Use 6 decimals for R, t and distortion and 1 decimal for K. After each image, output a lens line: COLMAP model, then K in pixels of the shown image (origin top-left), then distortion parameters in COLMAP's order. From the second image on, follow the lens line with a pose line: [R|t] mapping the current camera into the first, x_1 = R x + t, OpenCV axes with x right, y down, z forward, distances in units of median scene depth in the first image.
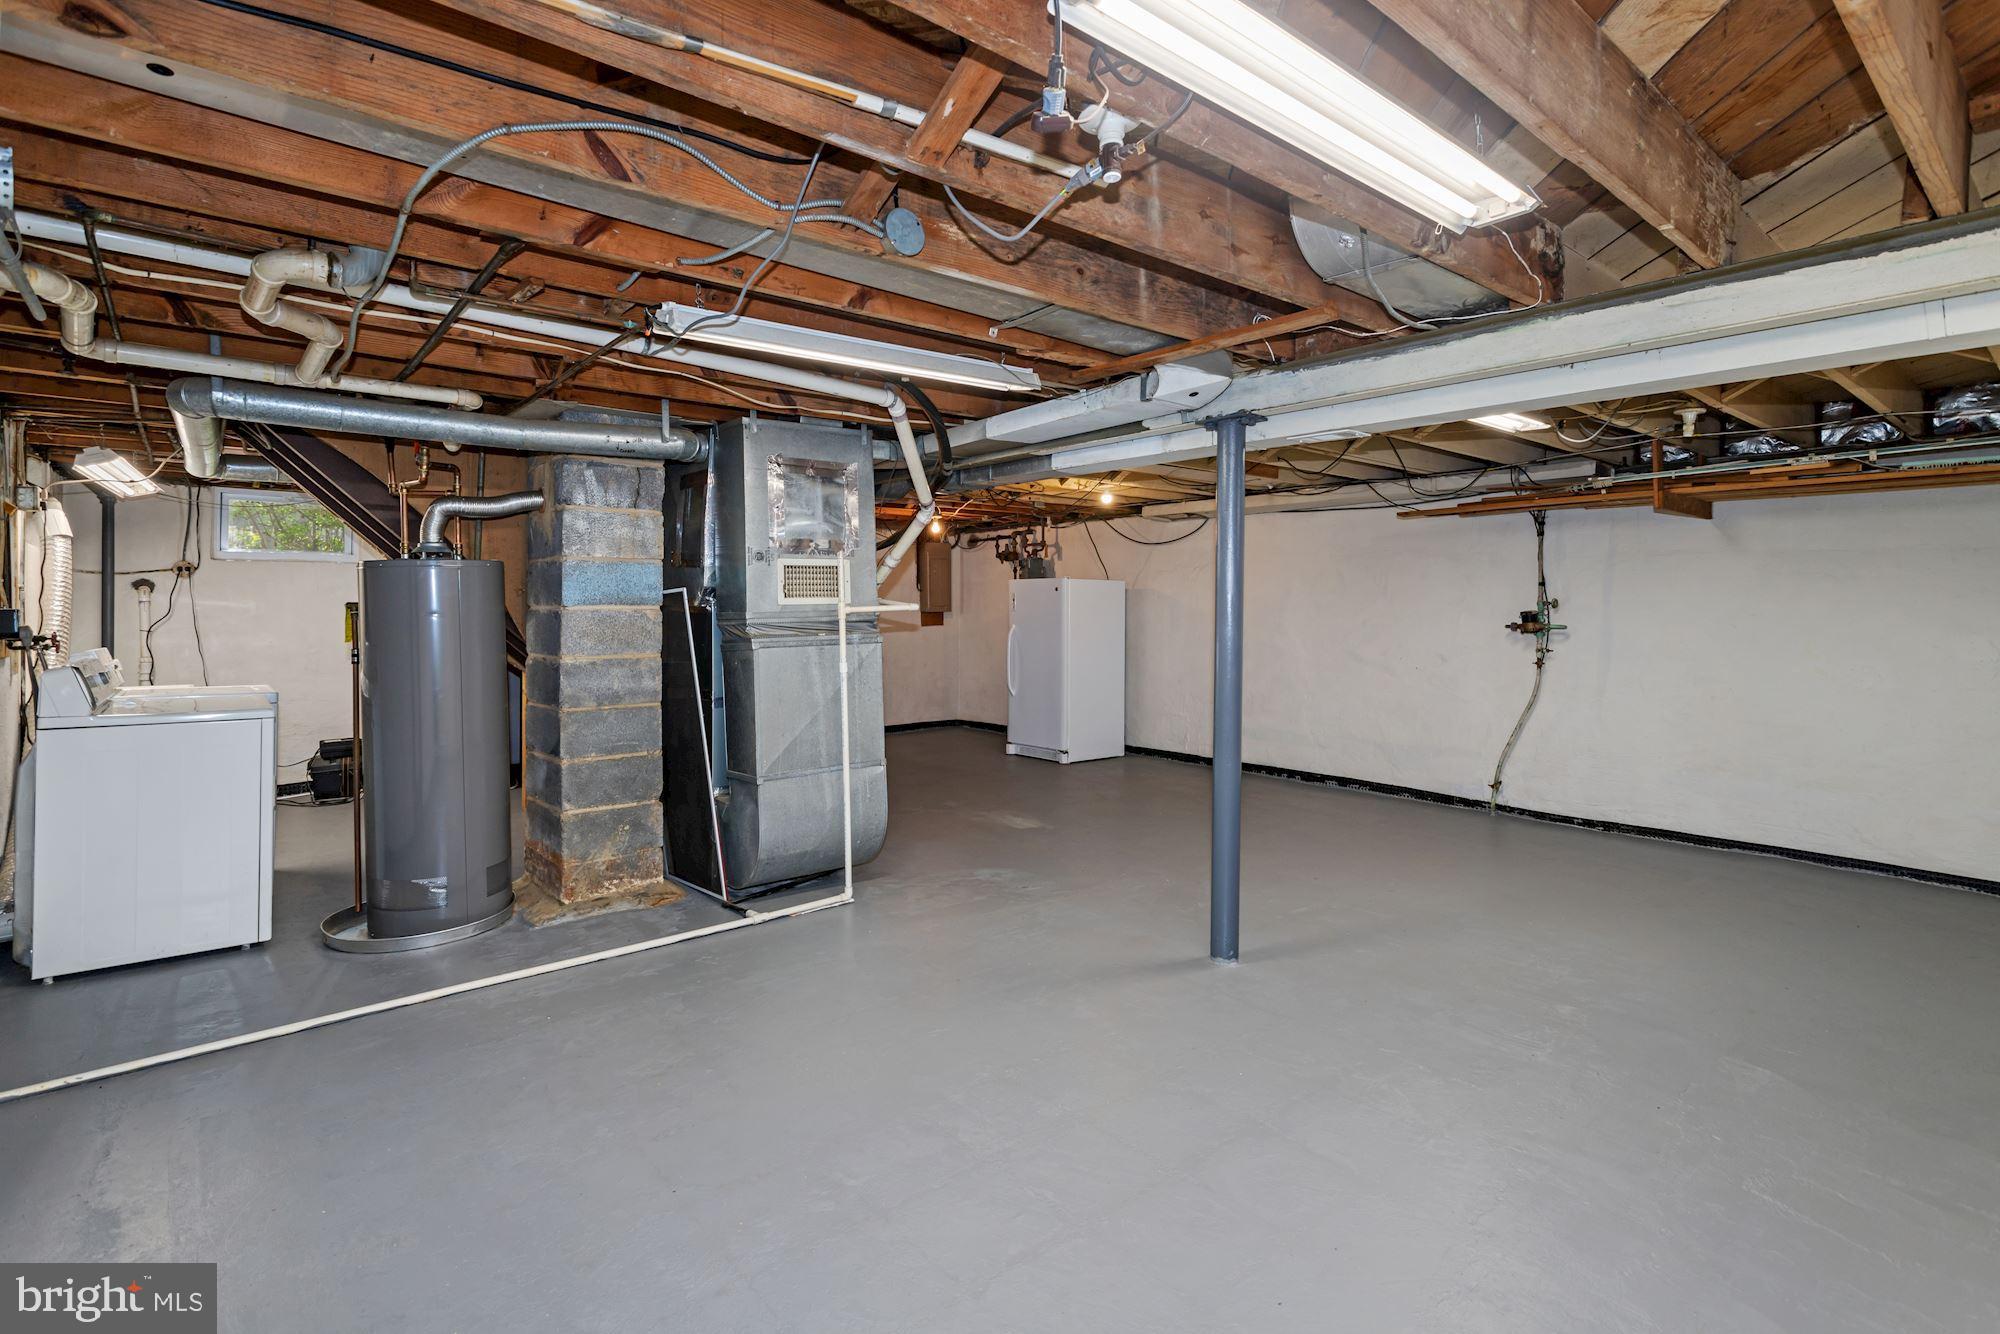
lens RADIAL K [[956.6, 0, 1001.8], [0, 956.6, 611.9], [0, 0, 1]] dist [0.001899, -0.000510]
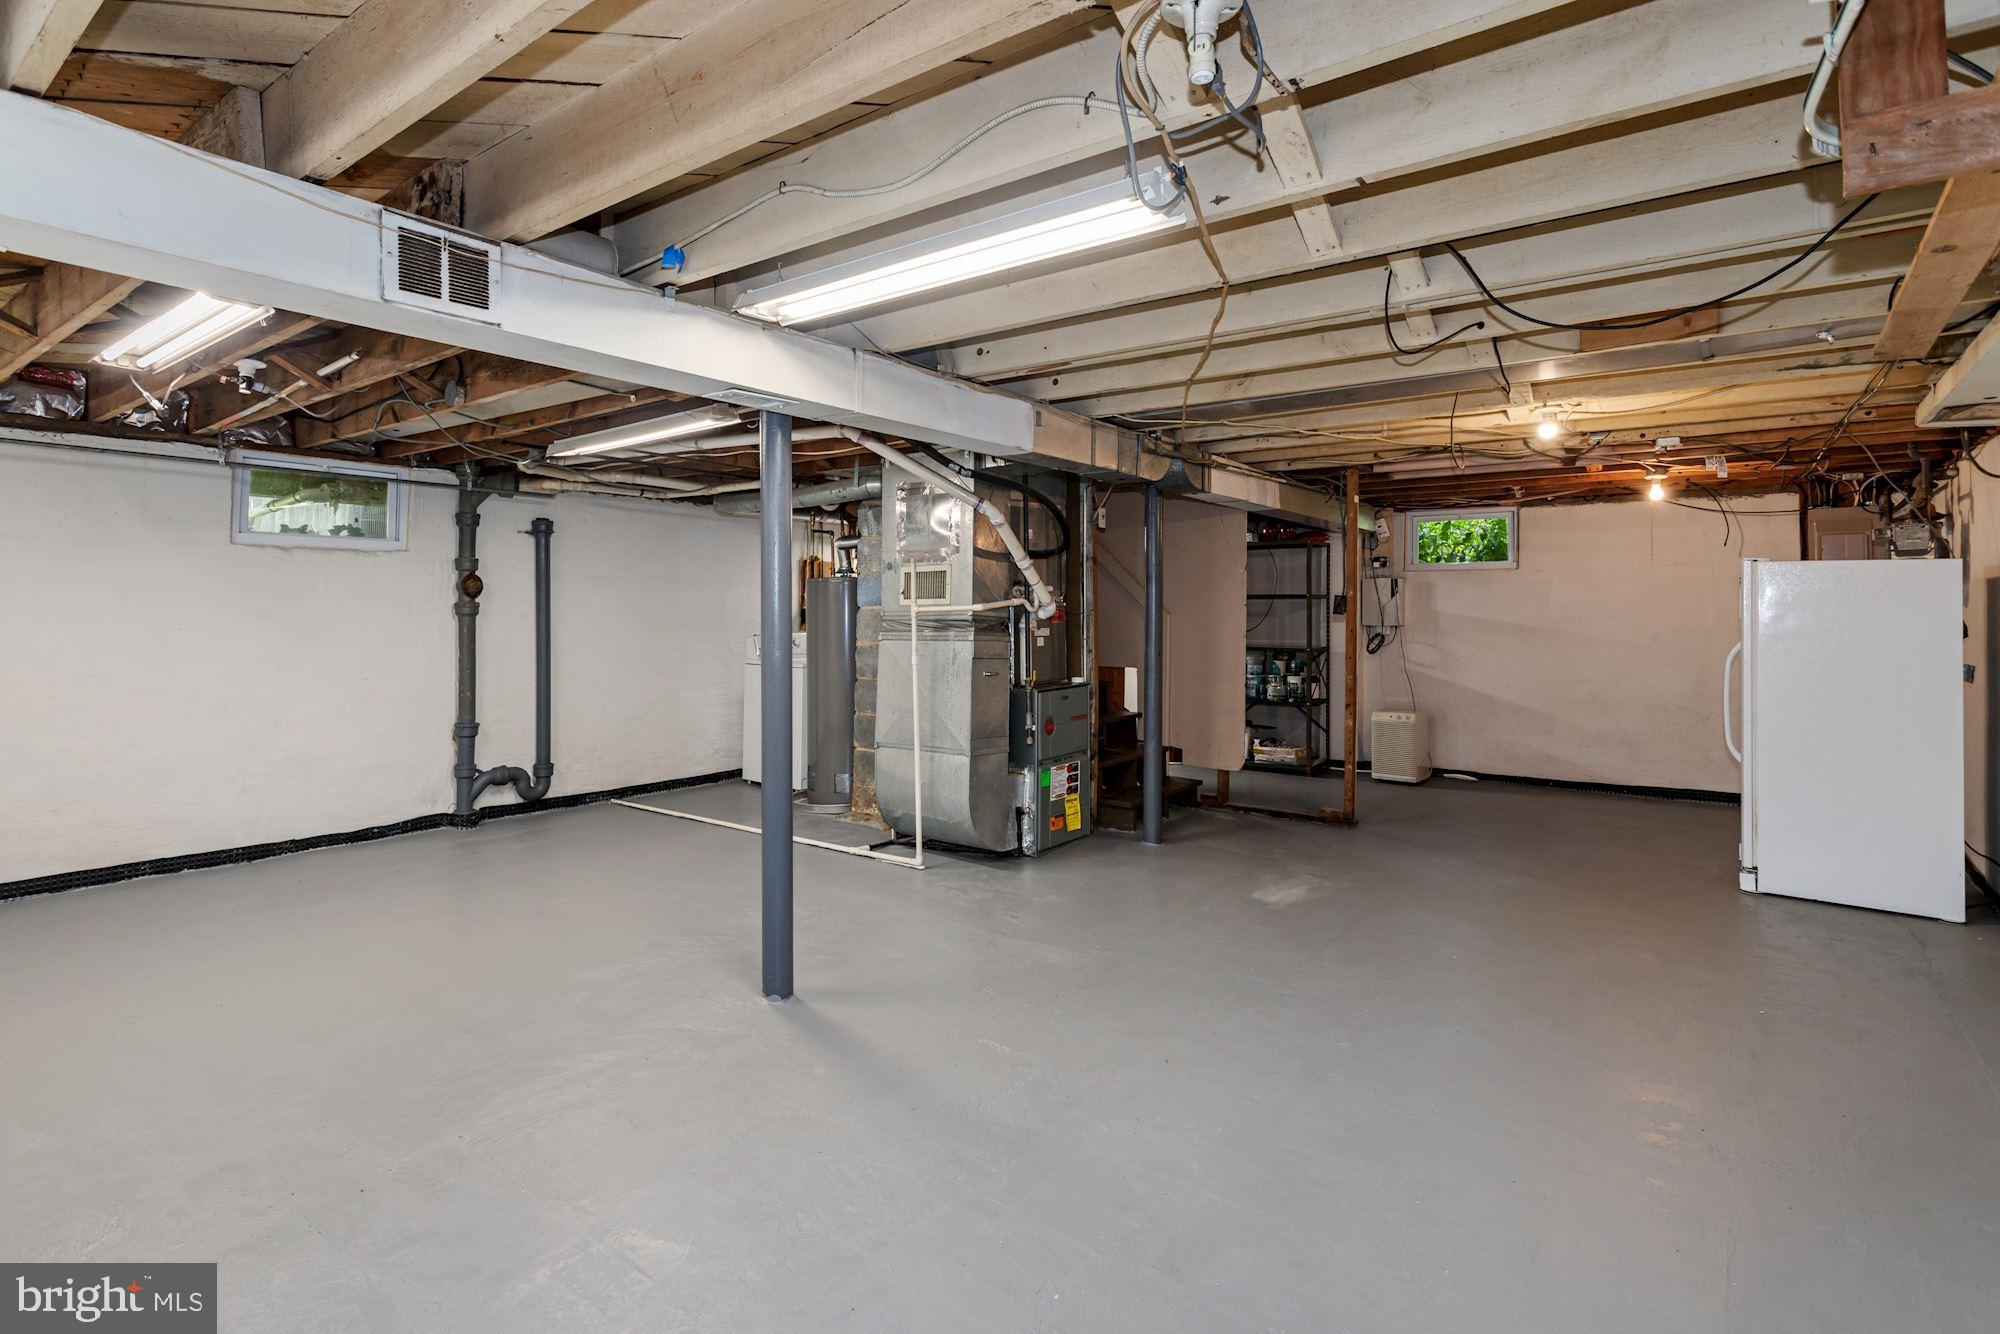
lens RADIAL K [[971.4, 0, 1008.6], [0, 971.4, 593.7], [0, 0, 1]] dist [0.003397, 0.000960]
pose [[0.247375, -0.010480, -0.968863, 1.020457], [-0.004999, 0.999914, -0.012093, -0.008559], [0.968907, 0.007835, 0.247302, 0.845868]]
